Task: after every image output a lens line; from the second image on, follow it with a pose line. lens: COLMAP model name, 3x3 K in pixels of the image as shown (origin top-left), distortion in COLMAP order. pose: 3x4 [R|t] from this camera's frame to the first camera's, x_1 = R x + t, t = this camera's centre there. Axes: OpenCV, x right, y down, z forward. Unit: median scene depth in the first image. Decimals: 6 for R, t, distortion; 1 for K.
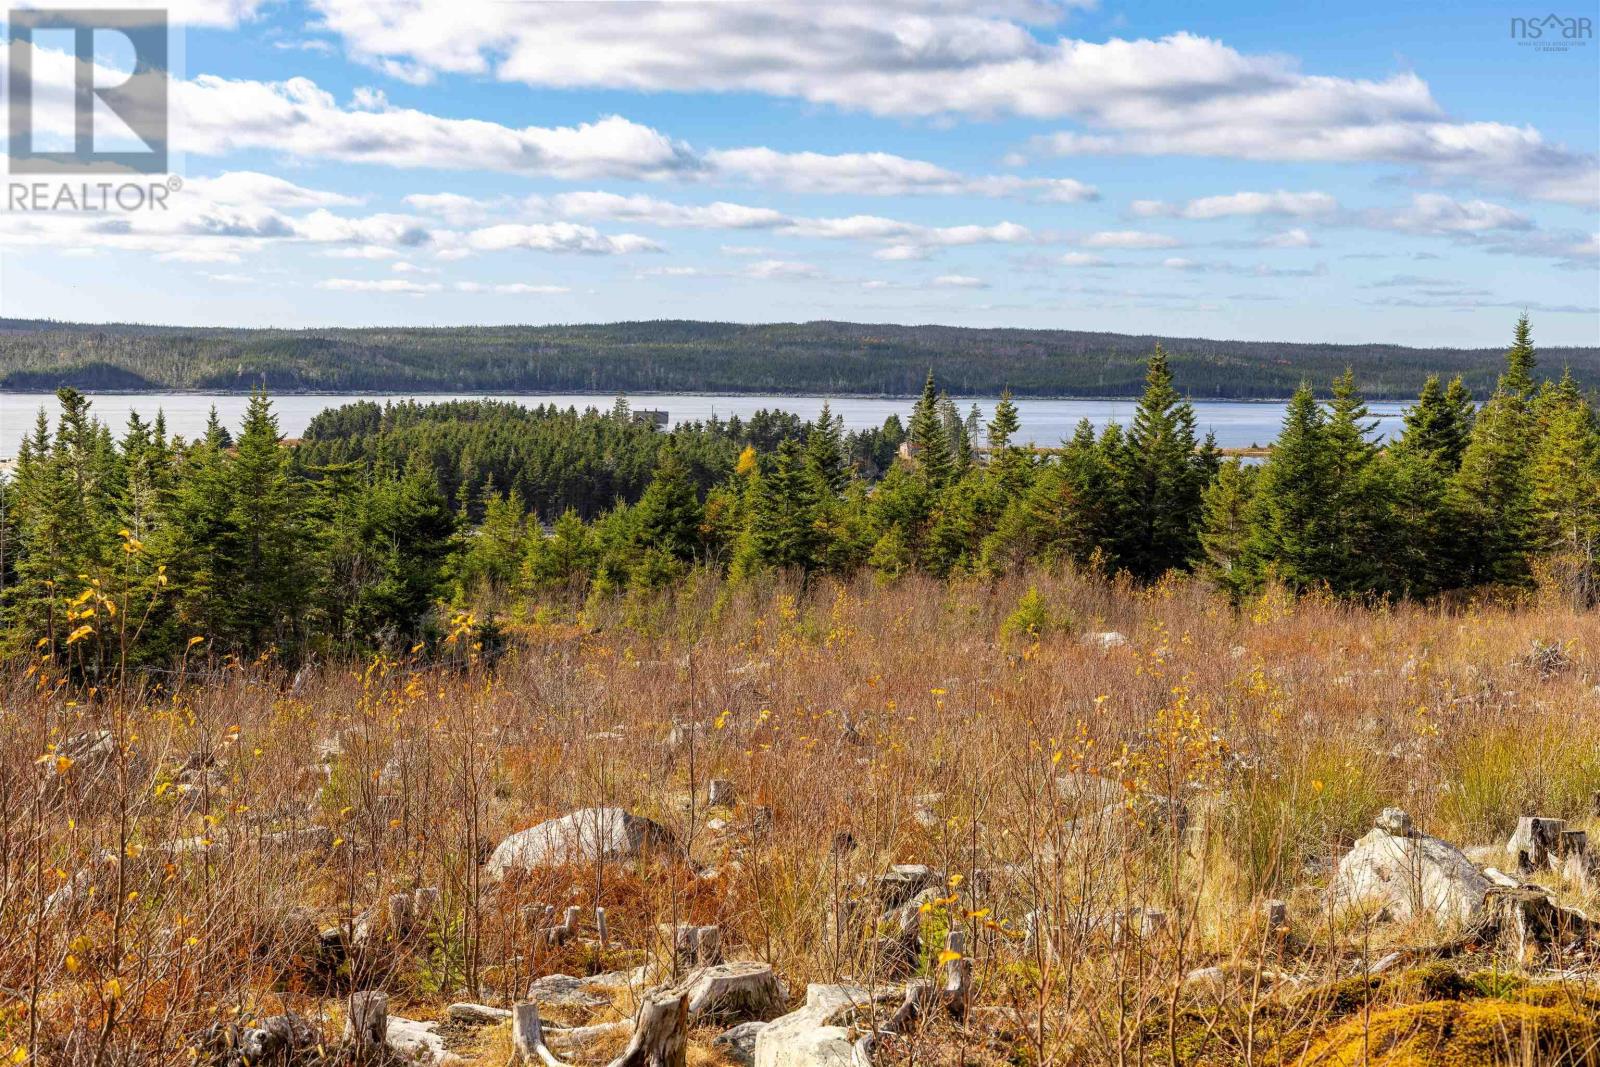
lens RADIAL K [[2358.8, 0, 800.0], [0, 2358.8, 533.5], [0, 0, 1]] dist [-0.003772, 0.004845]
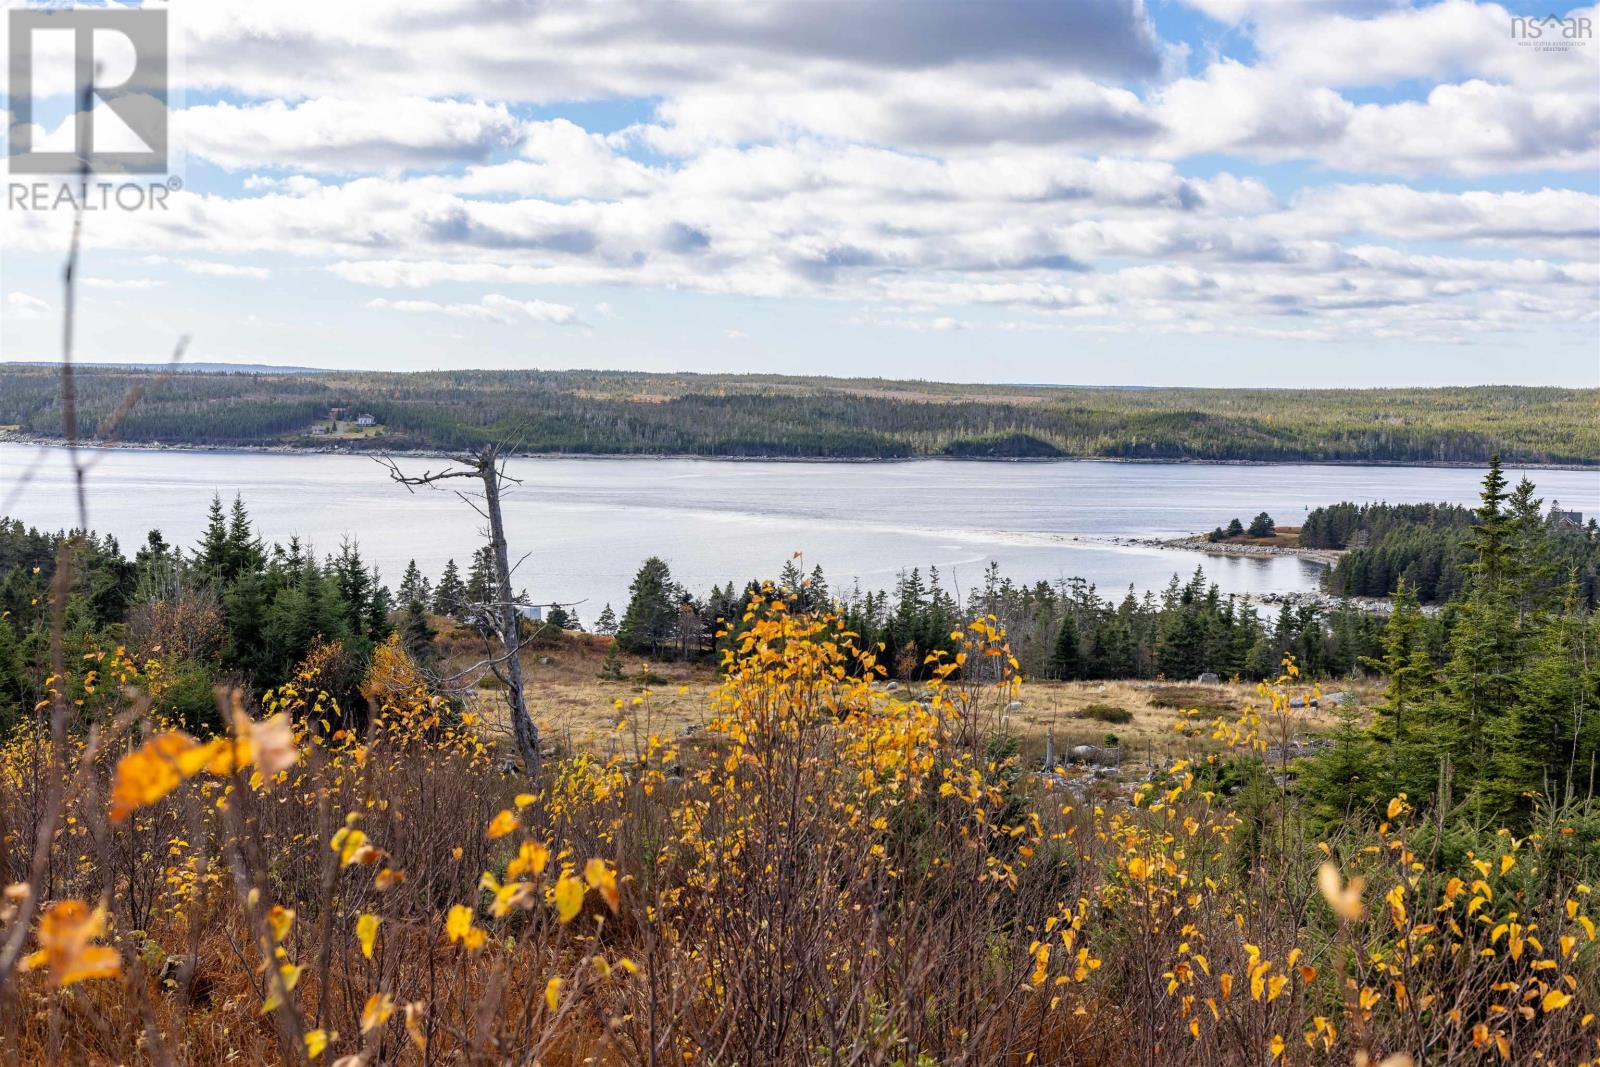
lens RADIAL K [[2314.1, 0, 800.0], [0, 2314.1, 533.5], [0, 0, 1]] dist [0.032072, -0.000063]
pose [[0.945803, 0.028567, -0.323483, -0.022014], [-0.033831, 0.999371, -0.010660, -0.005964], [0.322975, 0.021026, 0.946174, -0.136561]]
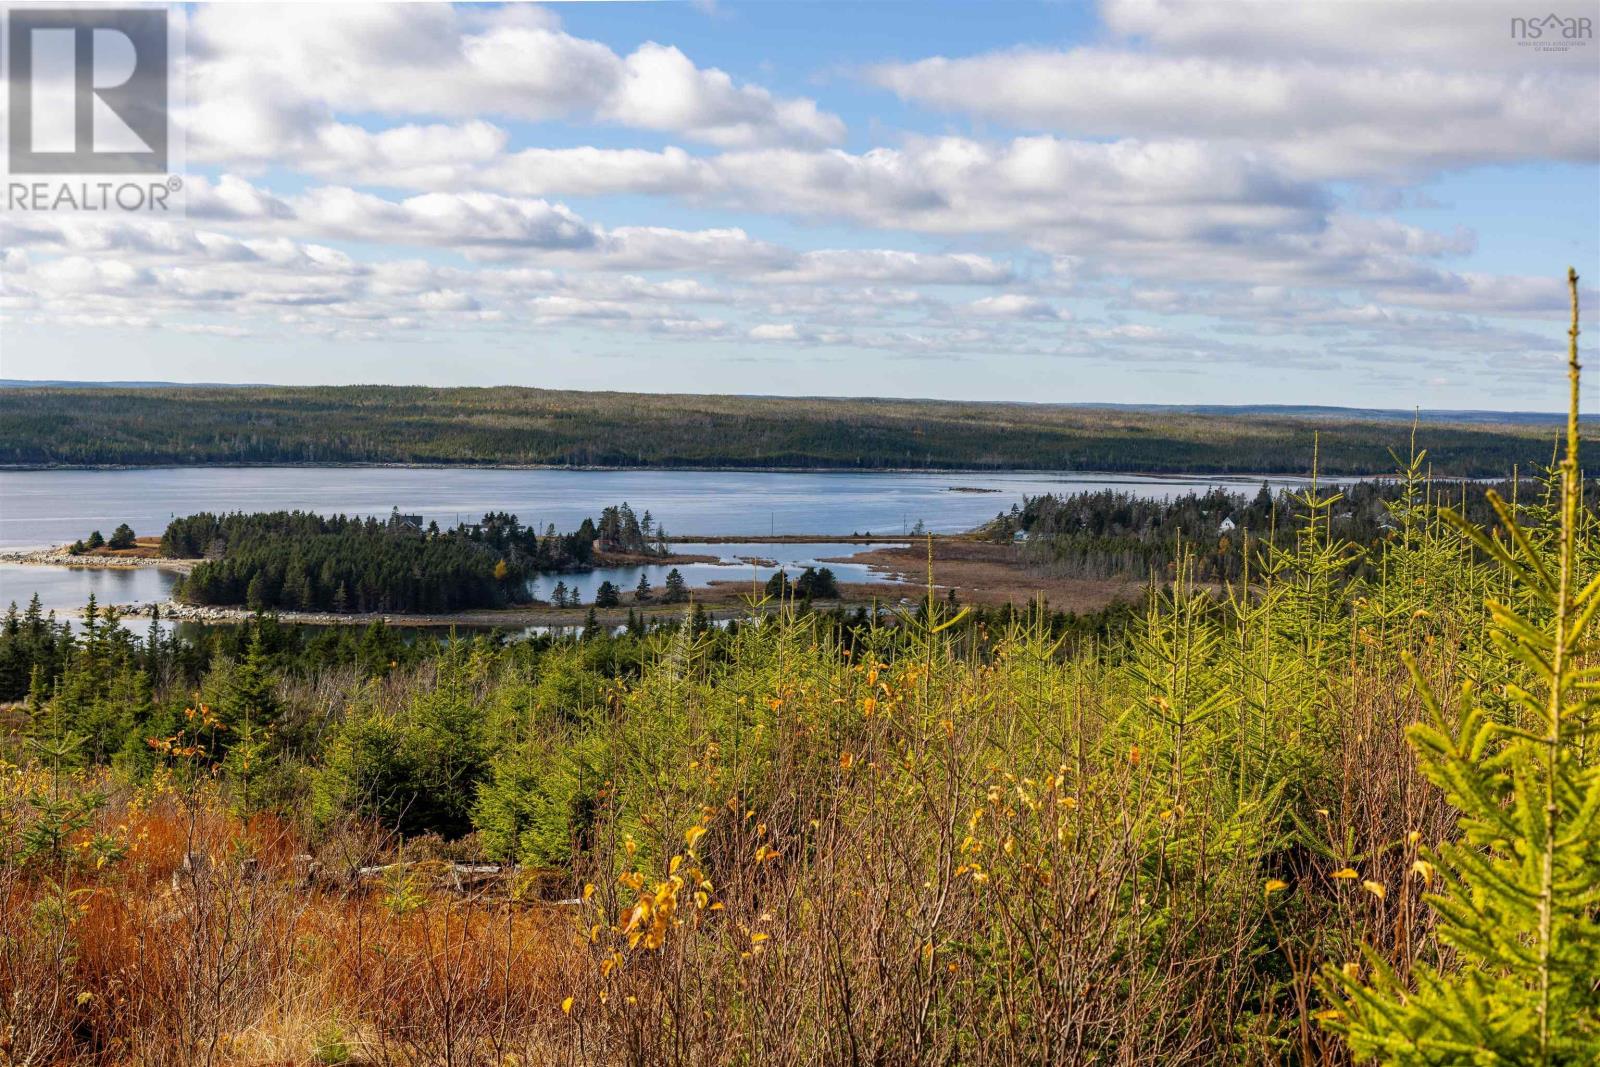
lens RADIAL K [[2358.8, 0, 800.0], [0, 2358.8, 533.5], [0, 0, 1]] dist [-0.003772, 0.004845]
pose [[0.990531, -0.000819, 0.137286, -0.012051], [0.003039, 0.999868, -0.015963, -0.008588], [-0.137255, 0.016229, 0.990403, -0.170584]]
